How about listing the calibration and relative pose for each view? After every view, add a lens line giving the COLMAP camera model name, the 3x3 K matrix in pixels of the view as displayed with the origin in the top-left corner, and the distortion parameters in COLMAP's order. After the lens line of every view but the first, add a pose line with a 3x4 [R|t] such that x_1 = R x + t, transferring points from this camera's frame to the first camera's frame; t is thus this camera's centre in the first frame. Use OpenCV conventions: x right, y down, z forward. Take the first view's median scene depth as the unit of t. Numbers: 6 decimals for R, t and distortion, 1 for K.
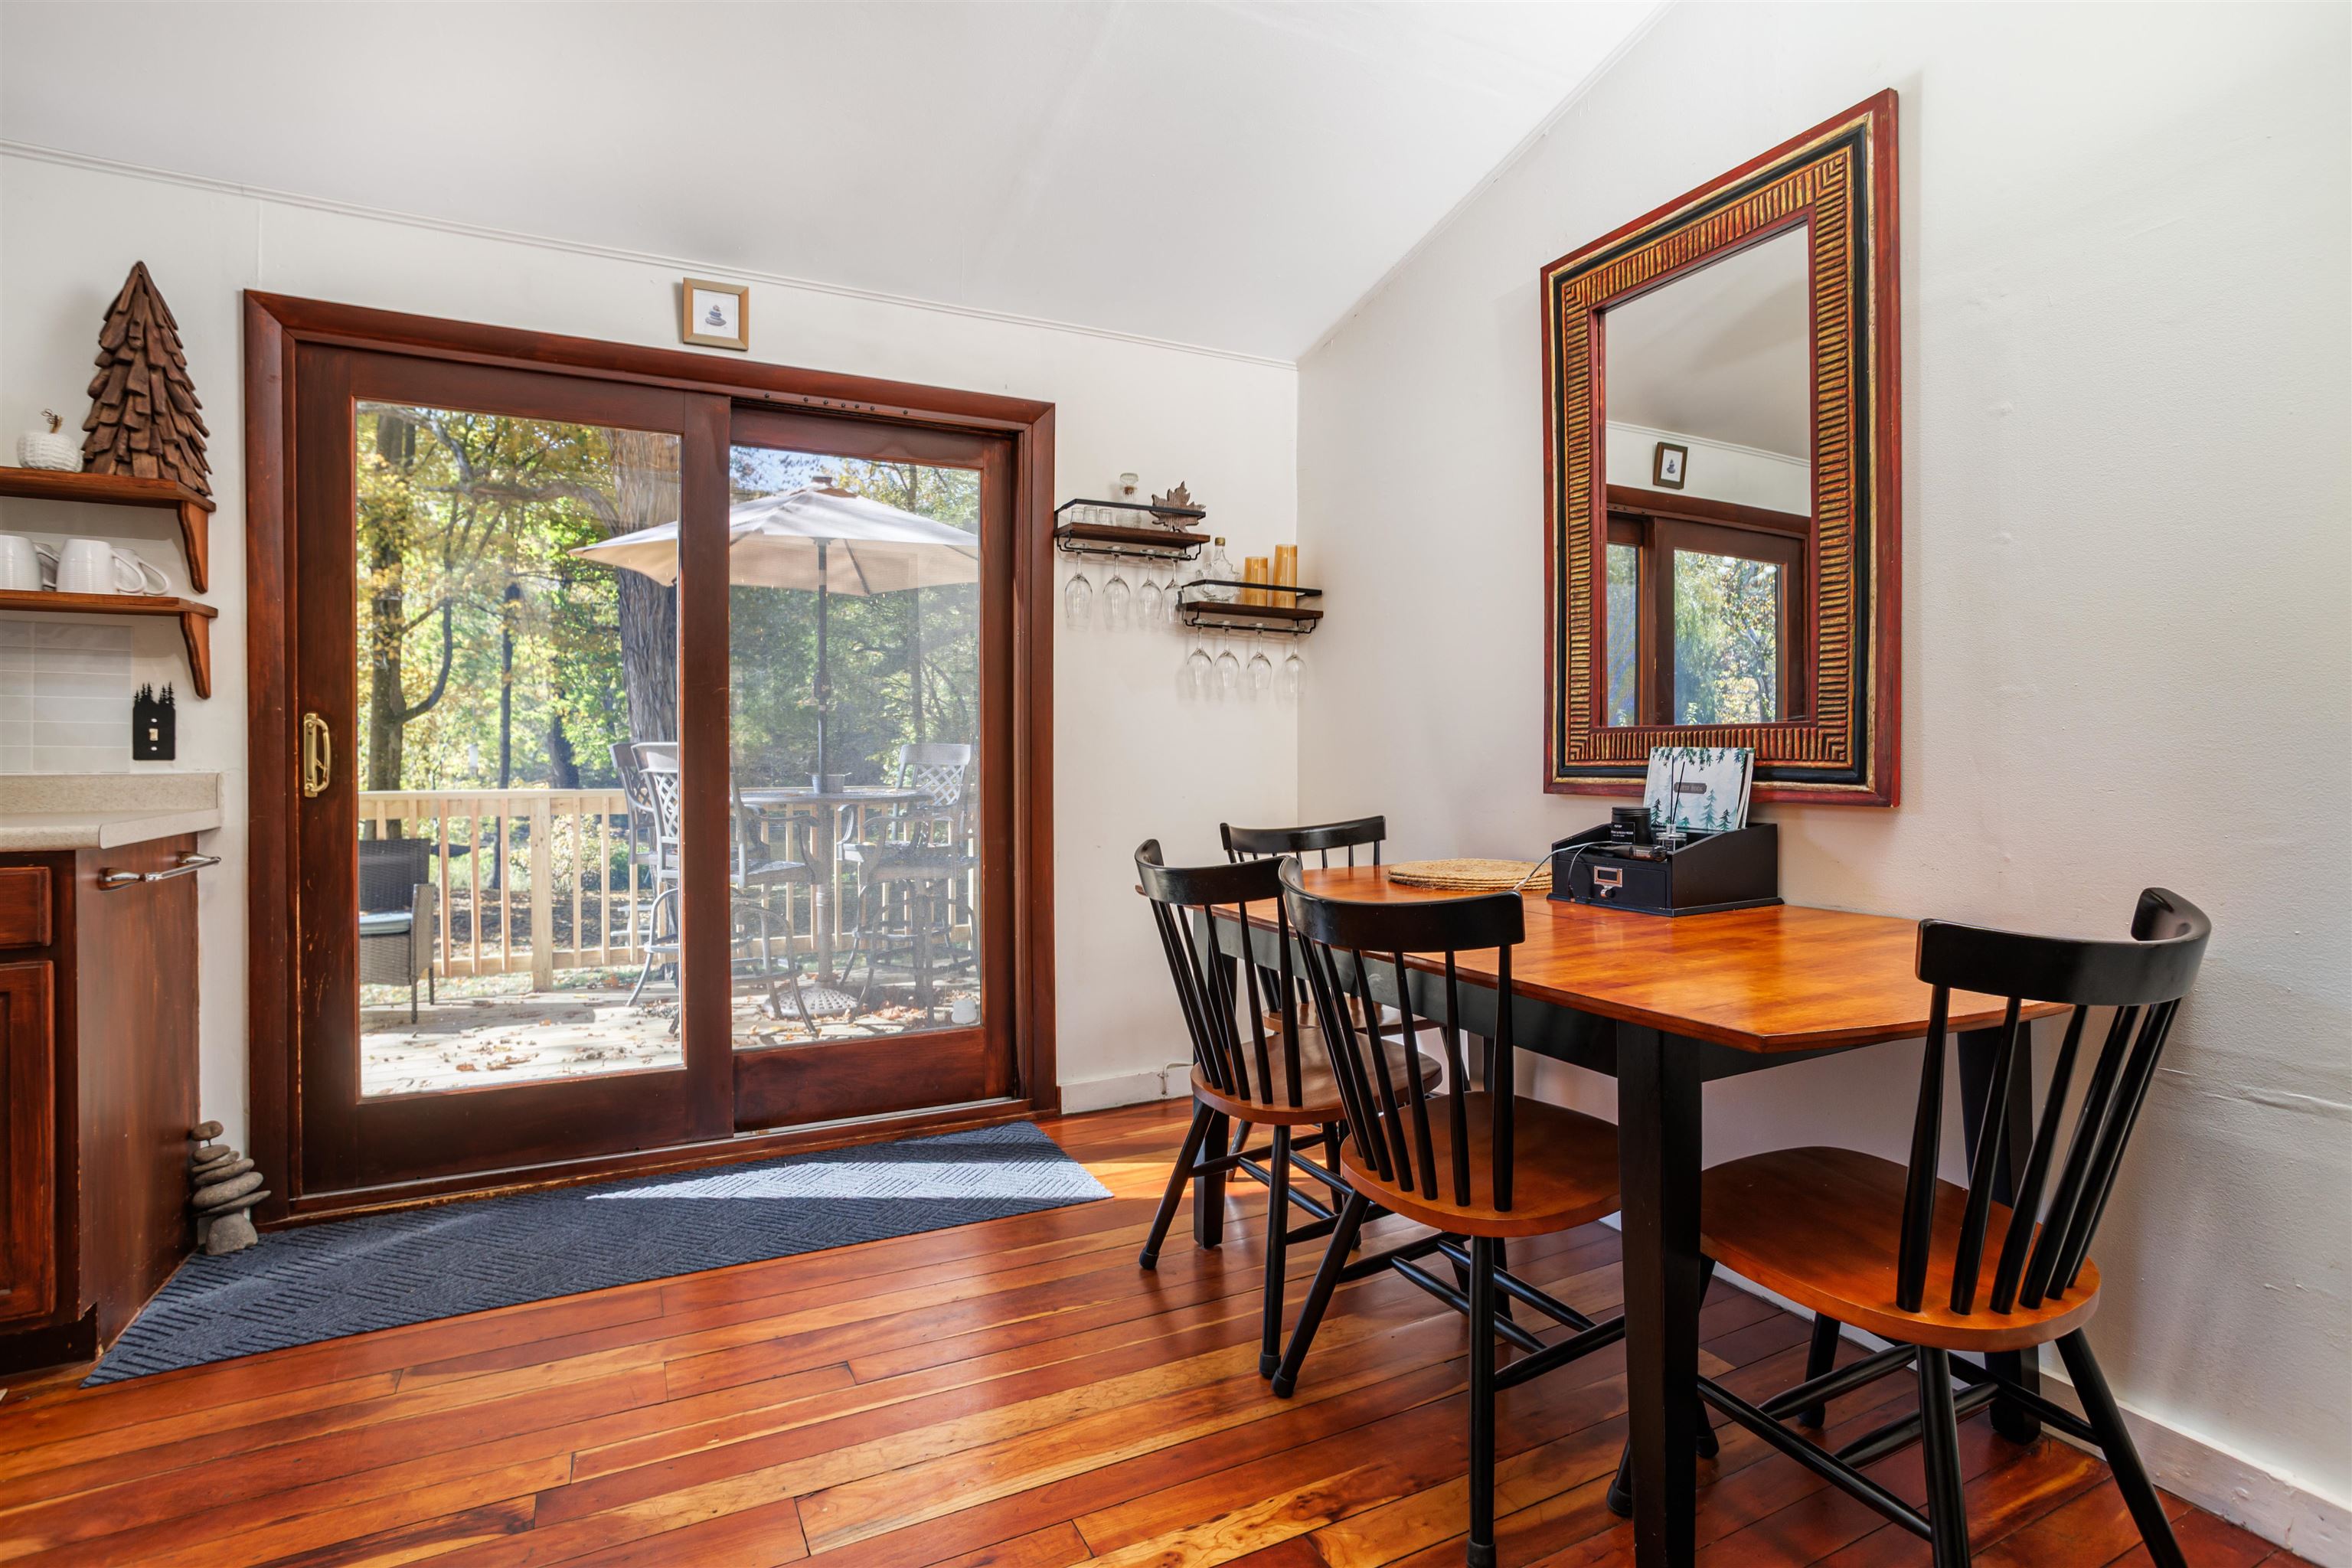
lens RADIAL K [[1147.2, 0, 1177.2], [0, 1147.2, 770.7], [0, 0, 1]] dist [-0.052745, 0.030505]
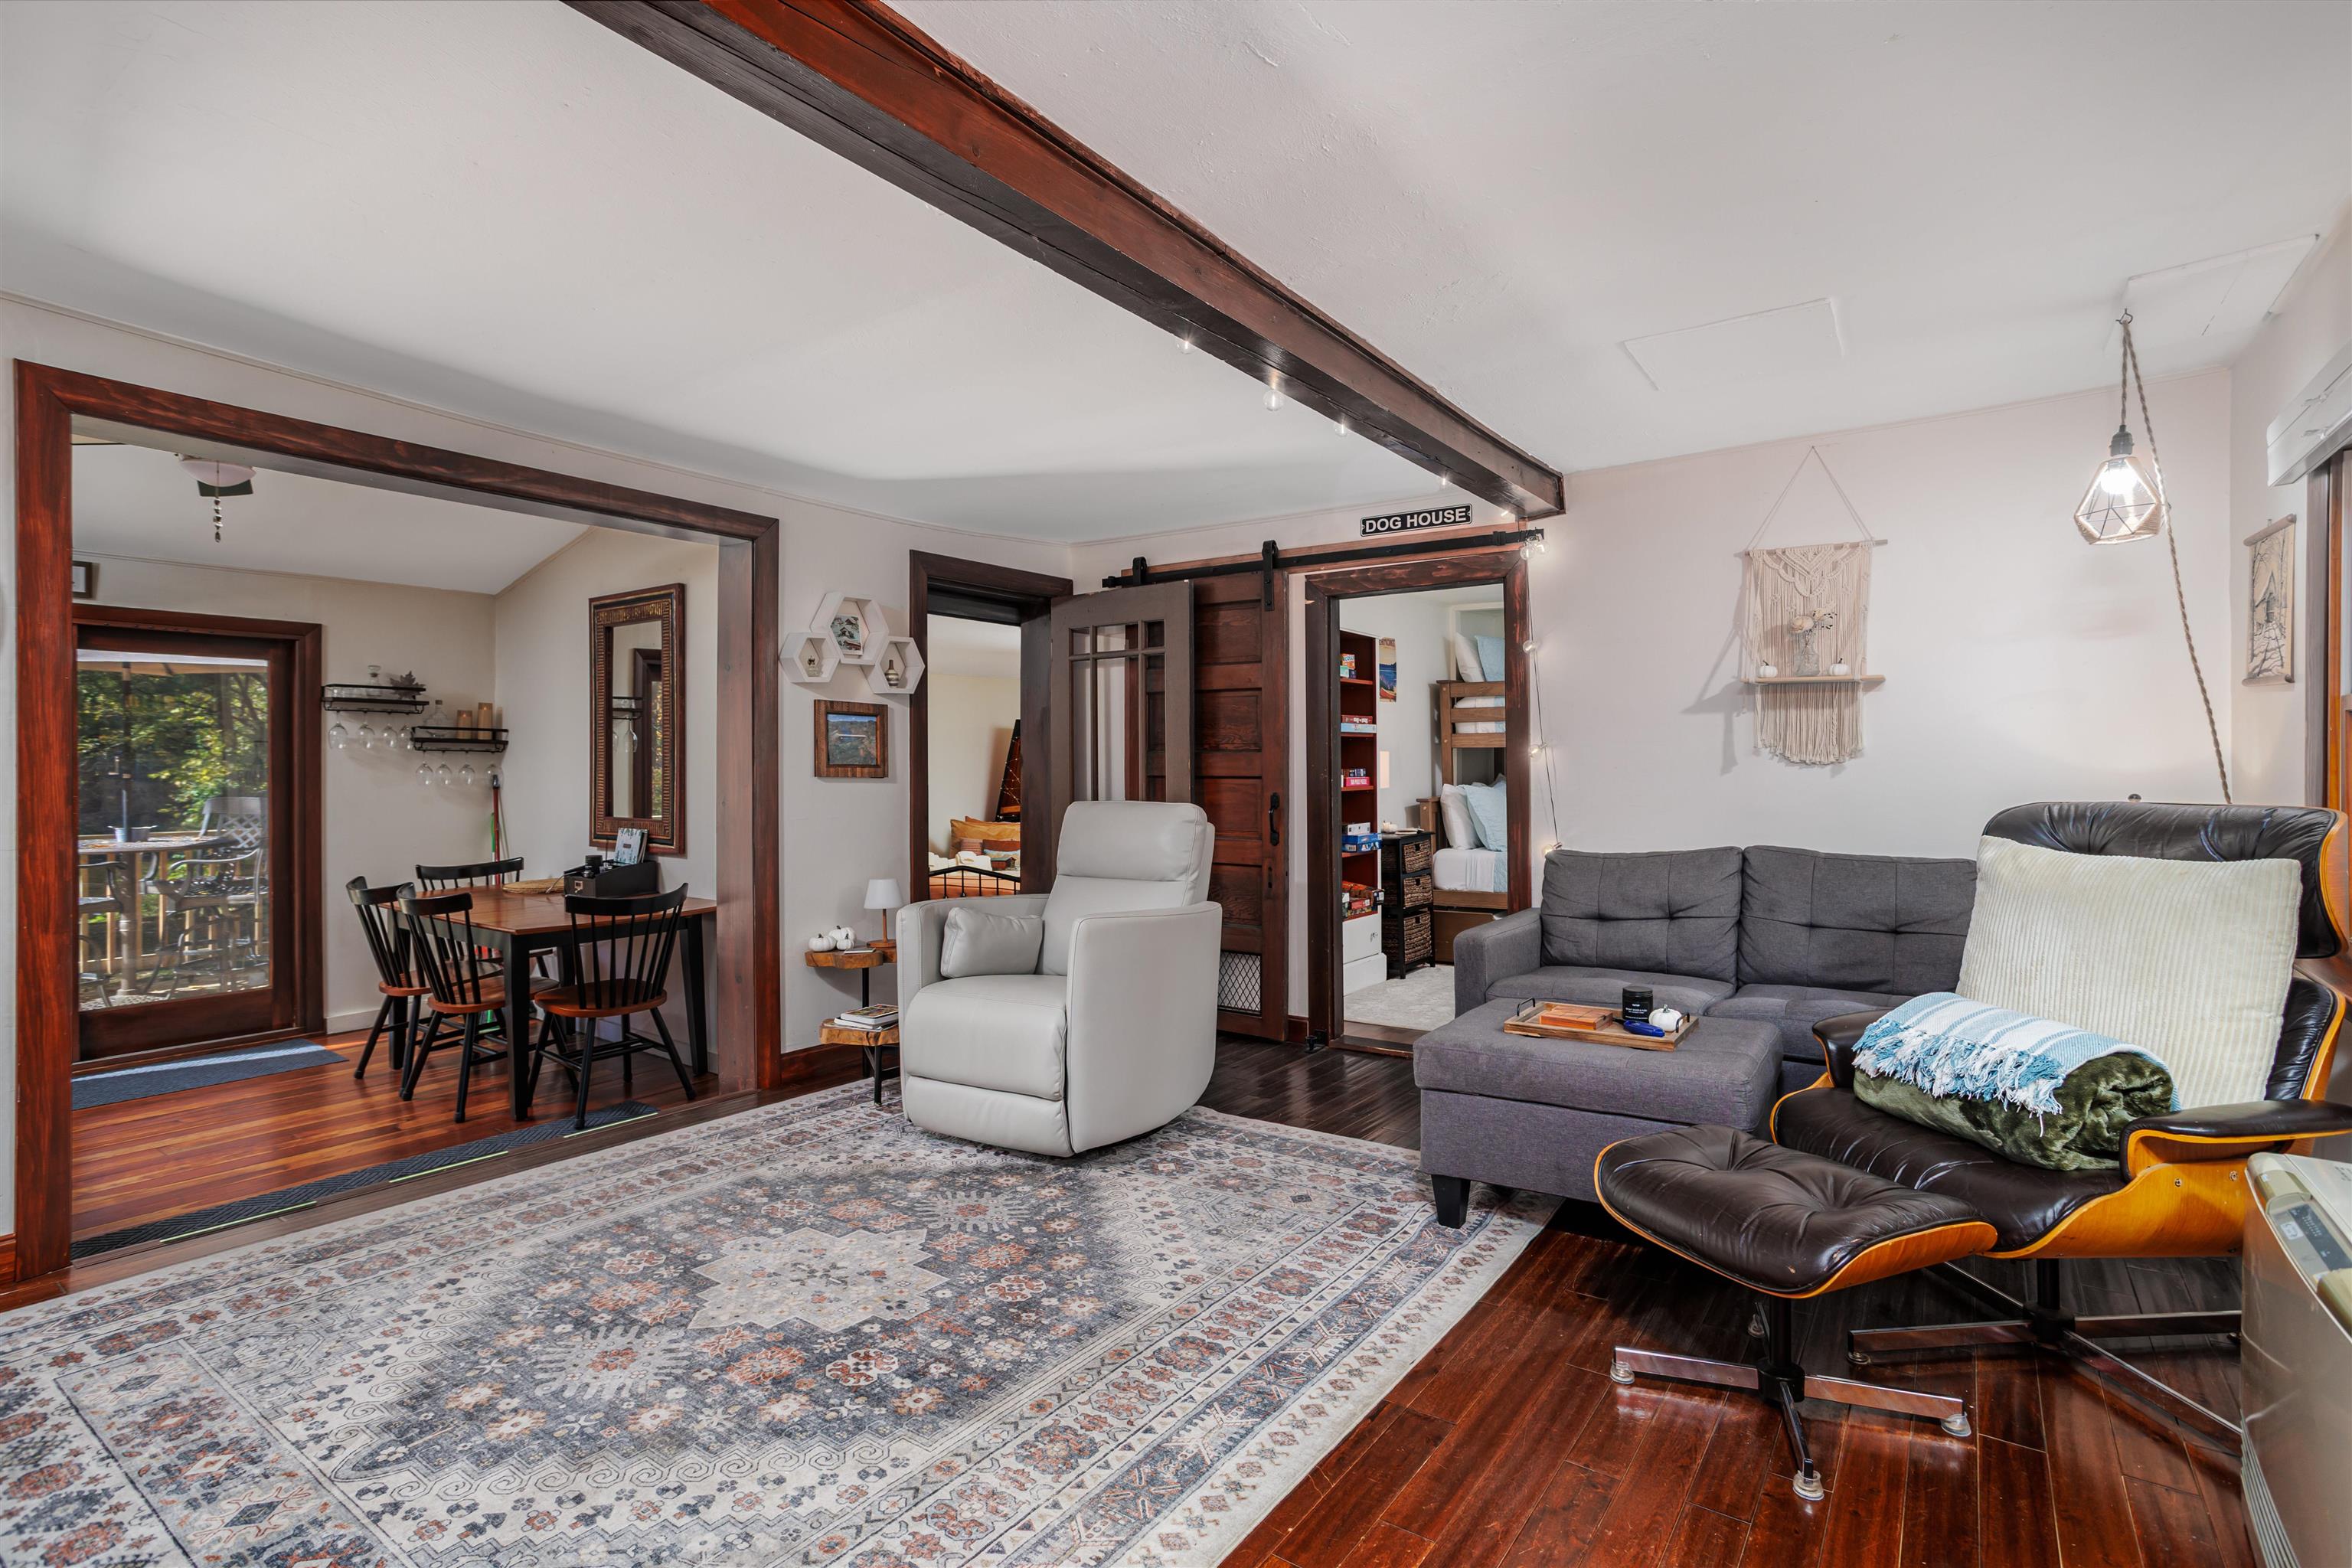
lens RADIAL K [[1147.2, 0, 1177.2], [0, 1147.2, 770.7], [0, 0, 1]] dist [-0.052745, 0.030505]
pose [[0.885741, -0.001261, 0.464178, 0.361348], [0.003398, 0.999987, -0.003767, -0.127941], [-0.464168, 0.004913, 0.885734, -1.606063]]
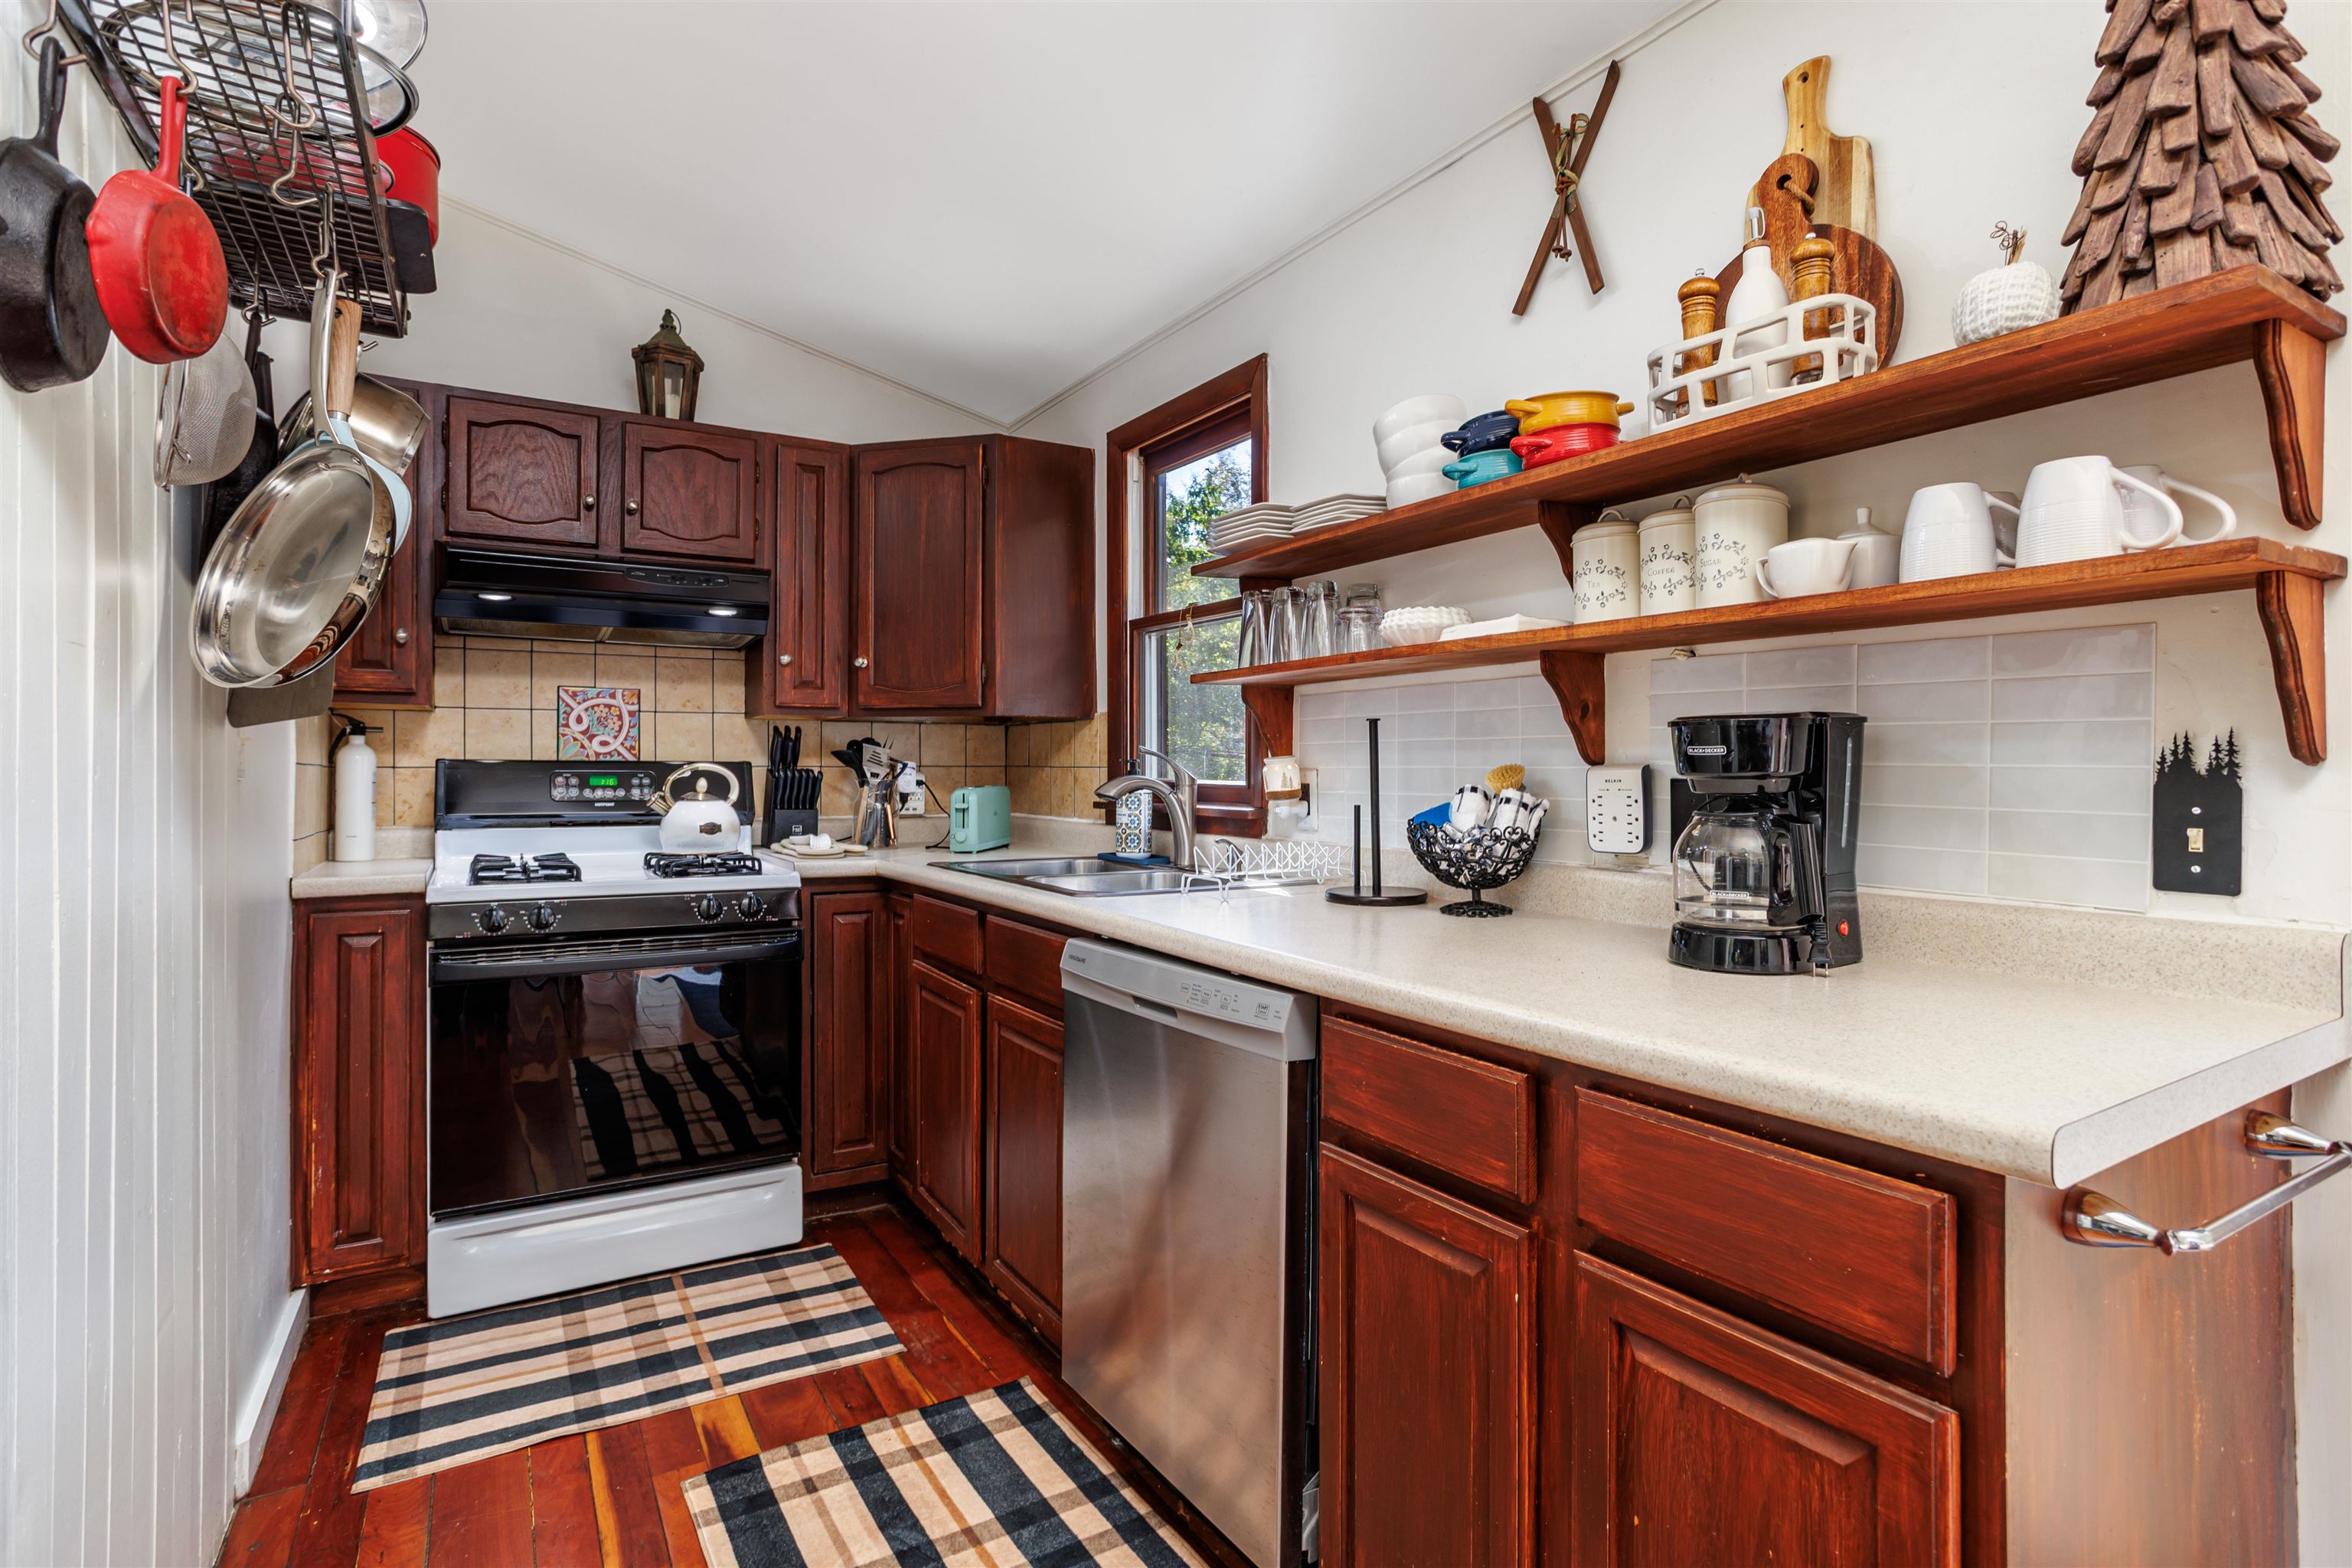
lens RADIAL K [[1147.2, 0, 1177.2], [0, 1147.2, 770.7], [0, 0, 1]] dist [-0.052745, 0.030505]
pose [[0.093017, -0.002195, -0.995662, -0.479761], [-0.012254, 0.999919, -0.003350, -0.056152], [0.995589, 0.012512, 0.092983, 0.525638]]
